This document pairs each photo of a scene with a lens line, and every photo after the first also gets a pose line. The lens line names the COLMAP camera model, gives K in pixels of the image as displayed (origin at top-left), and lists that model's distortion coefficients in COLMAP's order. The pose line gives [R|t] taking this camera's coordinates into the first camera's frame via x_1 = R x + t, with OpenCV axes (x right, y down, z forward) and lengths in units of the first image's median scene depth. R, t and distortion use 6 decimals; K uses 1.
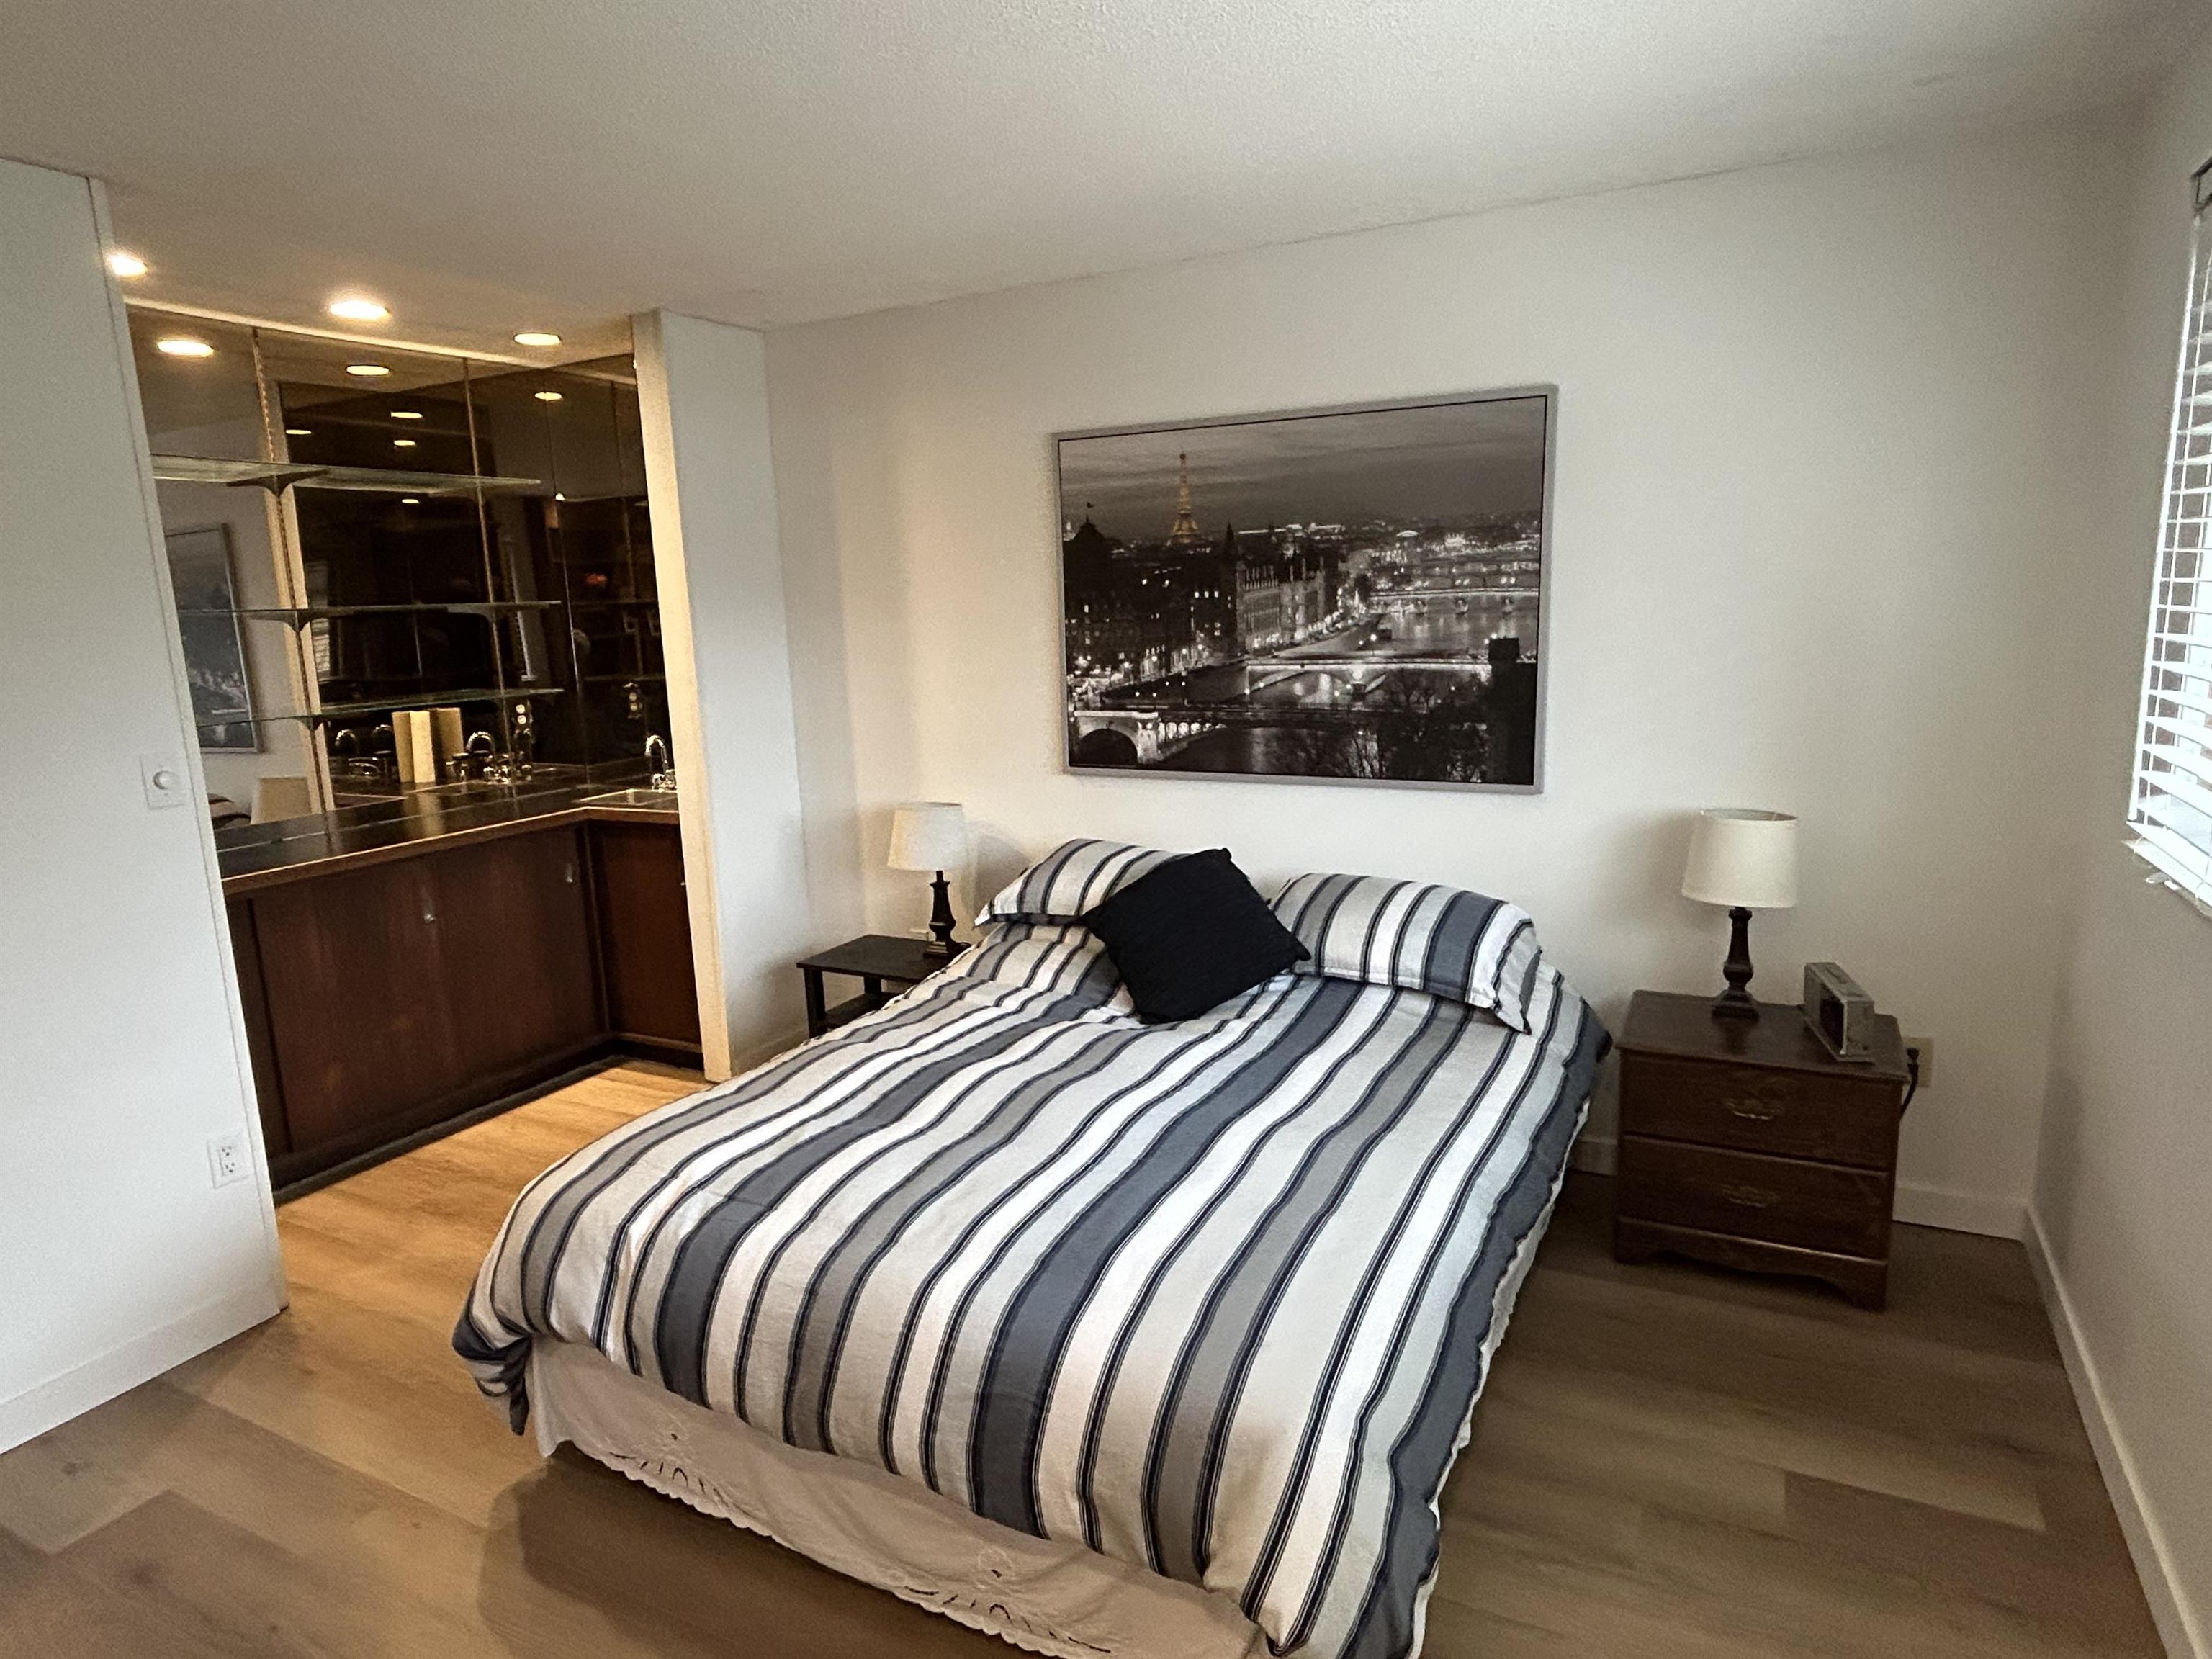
lens RADIAL K [[1289.0, 0, 1101.9], [0, 1289.0, 843.9], [0, 0, 1]] dist [-0.002577, -0.000243]
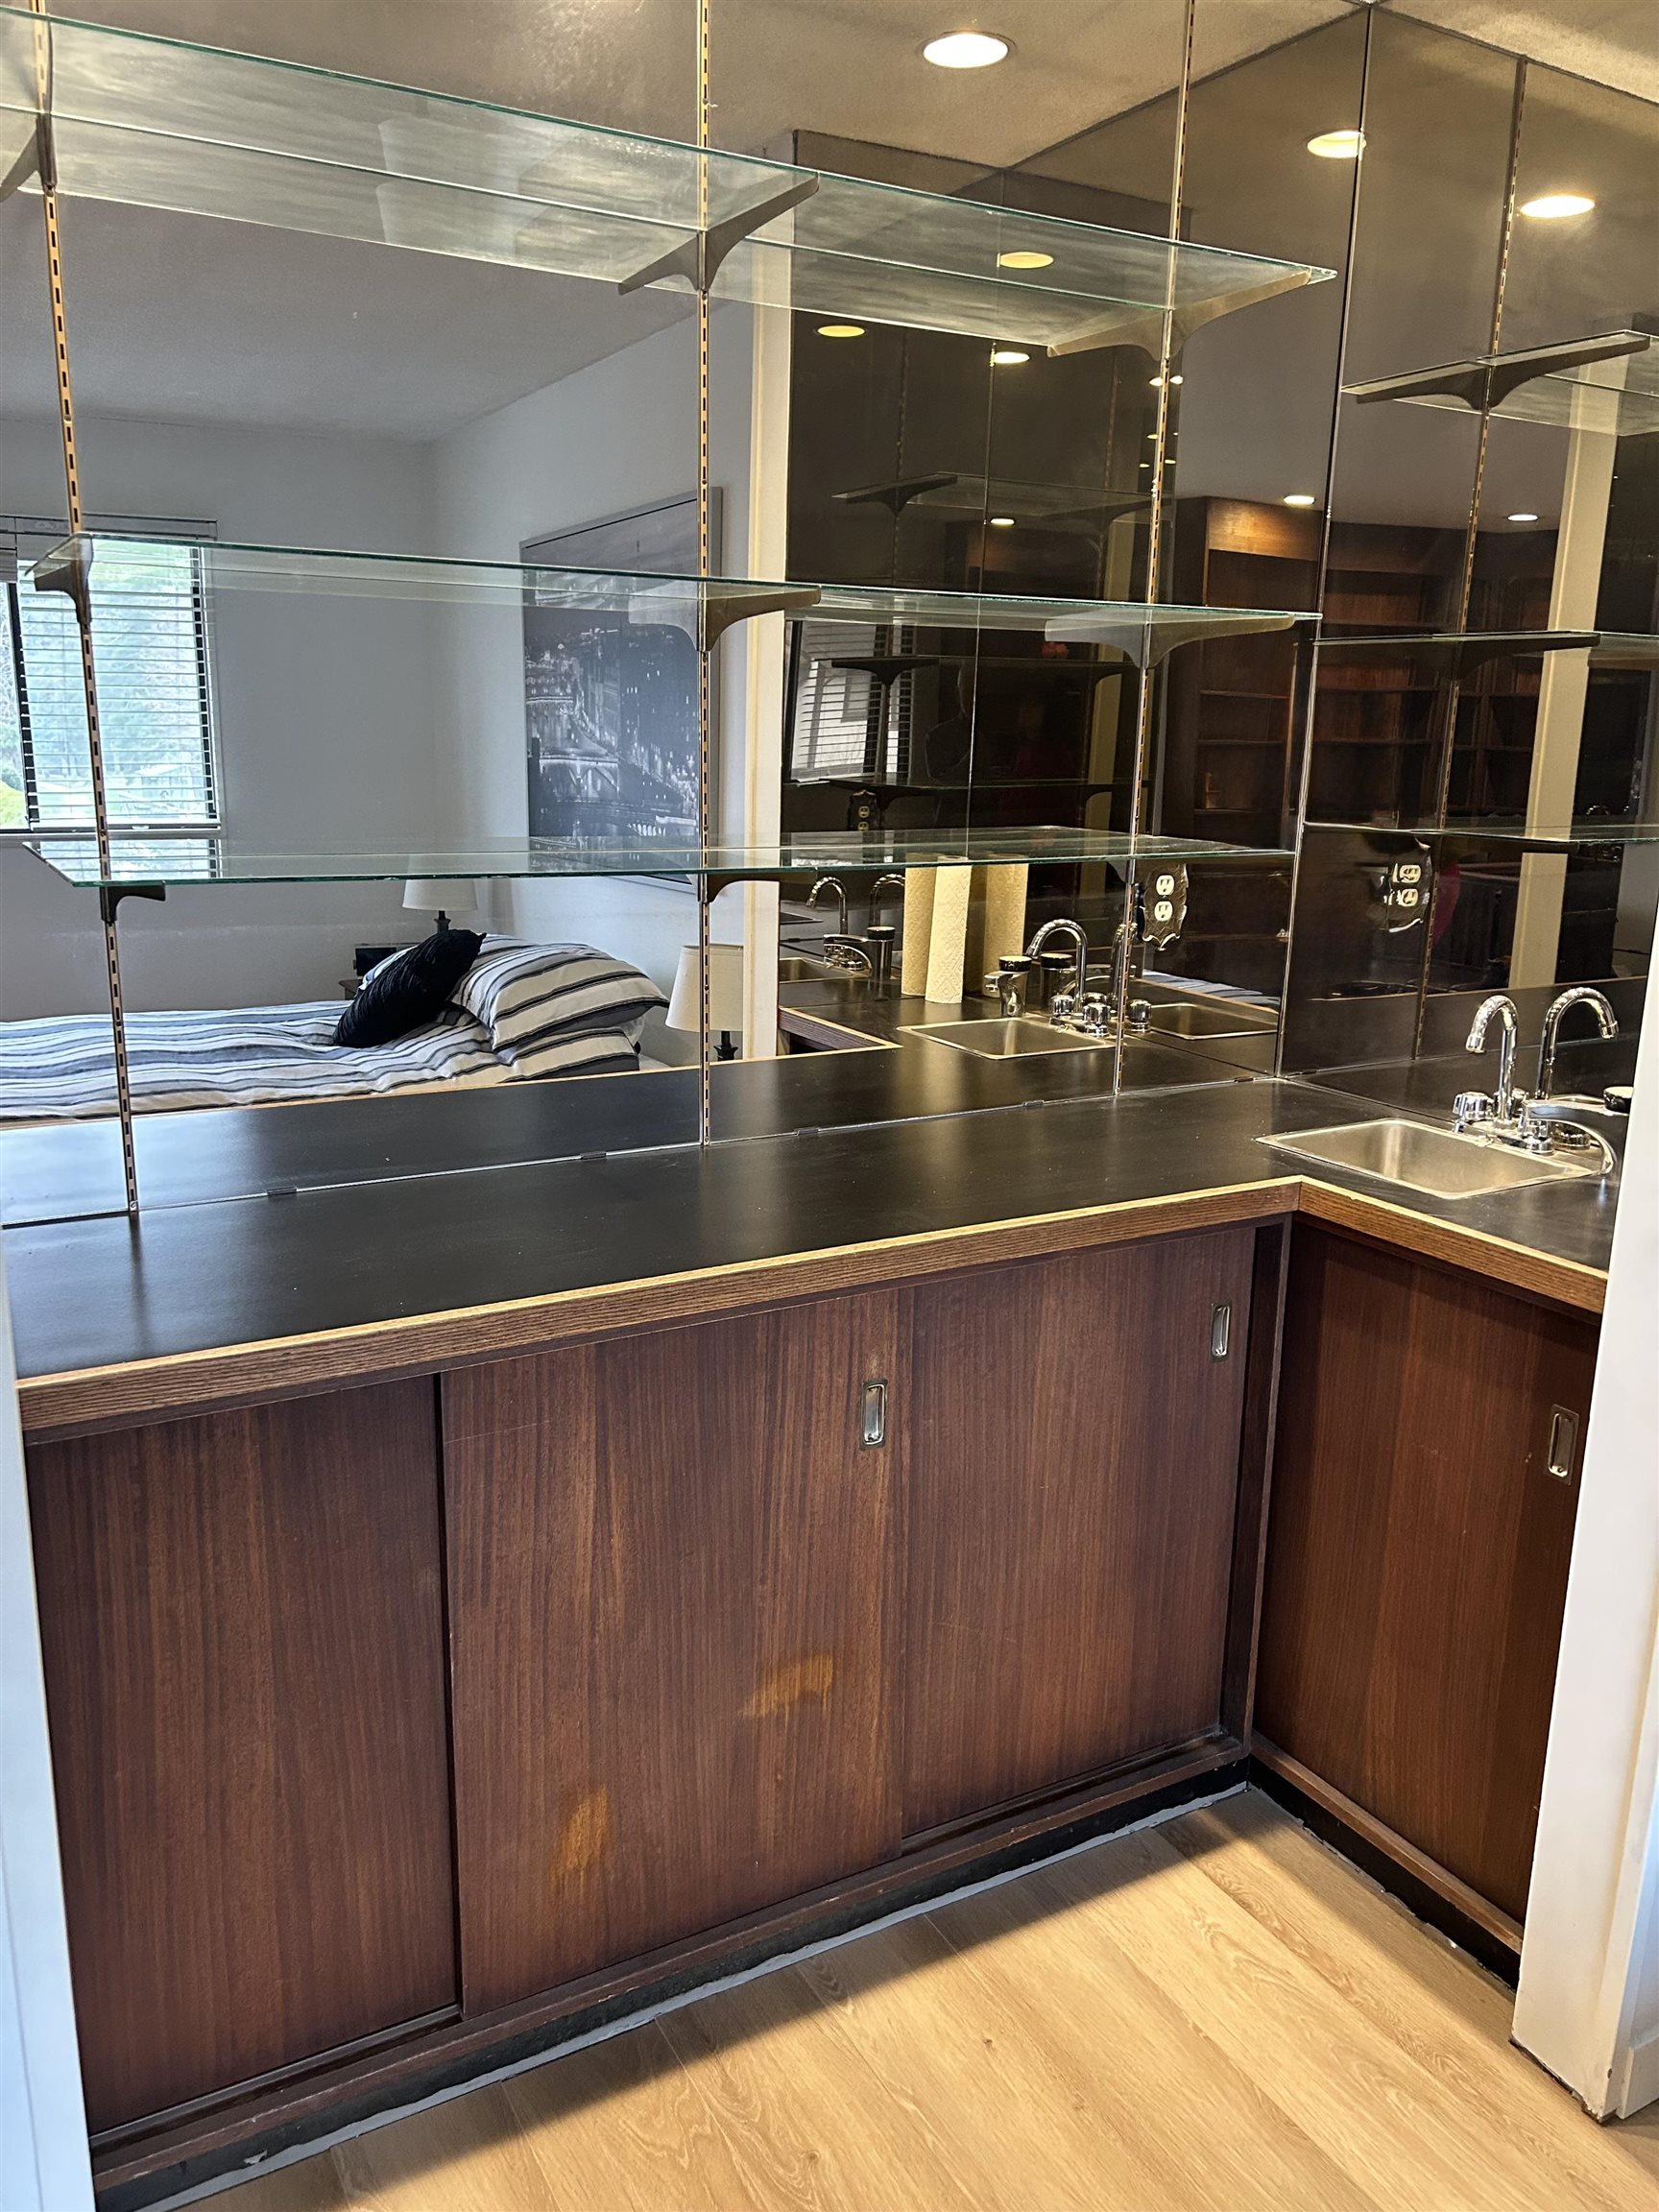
lens RADIAL K [[1661.3, 0, 821.3], [0, 1661.3, 1104.8], [0, 0, 1]] dist [0.076387, 0.003648]
pose [[0.835580, 0.179151, -0.519338, -0.250707], [-0.156478, 0.983789, 0.087606, -0.064909], [0.526613, 0.008063, 0.850067, 0.481481]]
